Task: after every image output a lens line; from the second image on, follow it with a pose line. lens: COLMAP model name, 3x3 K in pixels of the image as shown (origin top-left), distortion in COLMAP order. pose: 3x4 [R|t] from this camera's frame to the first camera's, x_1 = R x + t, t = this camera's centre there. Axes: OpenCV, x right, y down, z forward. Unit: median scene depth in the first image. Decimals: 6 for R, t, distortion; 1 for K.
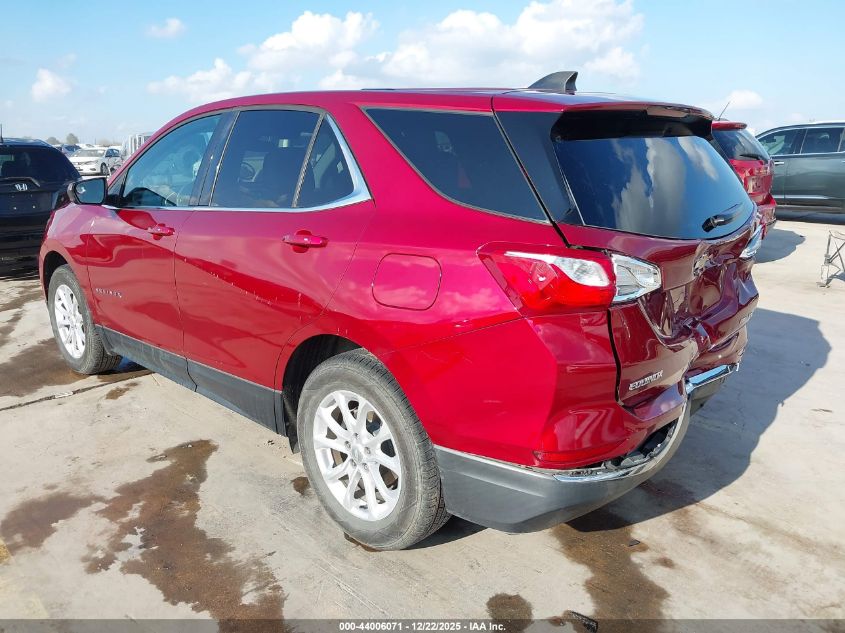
lens RADIAL K [[689.2, 0, 420.9], [0, 689.2, 317.2], [0, 0, 1]] dist [0.027961, -0.019540]
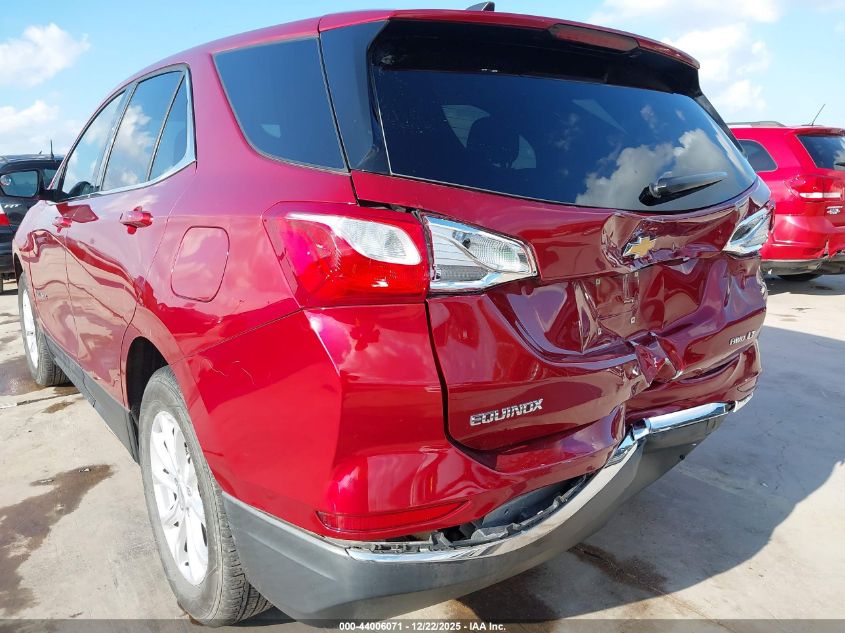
lens RADIAL K [[689.2, 0, 421.1], [0, 689.2, 317.6], [0, 0, 1]] dist [0.027961, -0.019540]
pose [[0.986544, 0.027190, -0.161217, 0.268555], [-0.034731, 0.998421, -0.044142, 0.024066], [0.159762, 0.049147, 0.985931, 0.251757]]
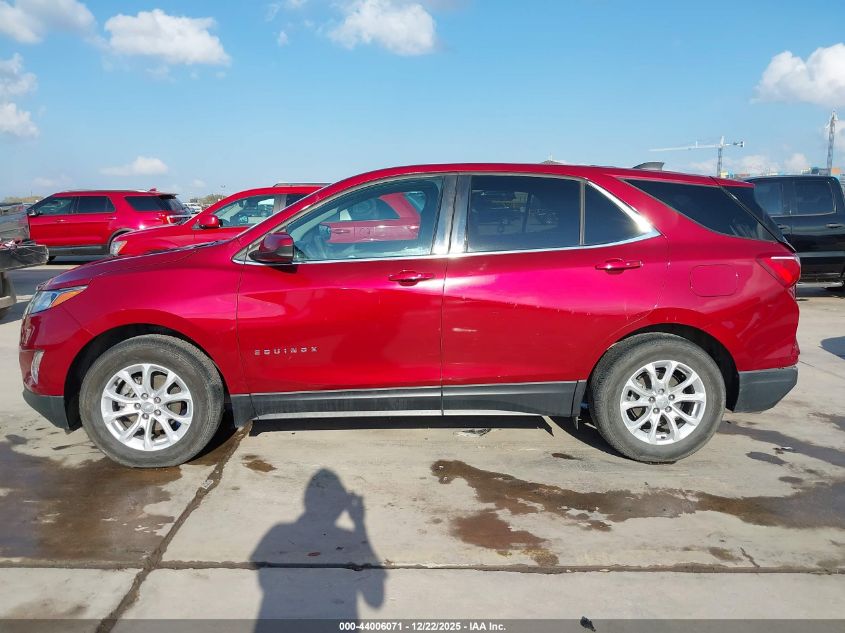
lens RADIAL K [[689.2, 0, 415.8], [0, 689.2, 314.7], [0, 0, 1]] dist [0.027961, -0.019540]
pose [[0.677954, -0.112185, 0.726494, -1.432627], [0.177414, 0.984042, -0.013604, -0.061783], [-0.713374, 0.138114, 0.687038, 0.289734]]
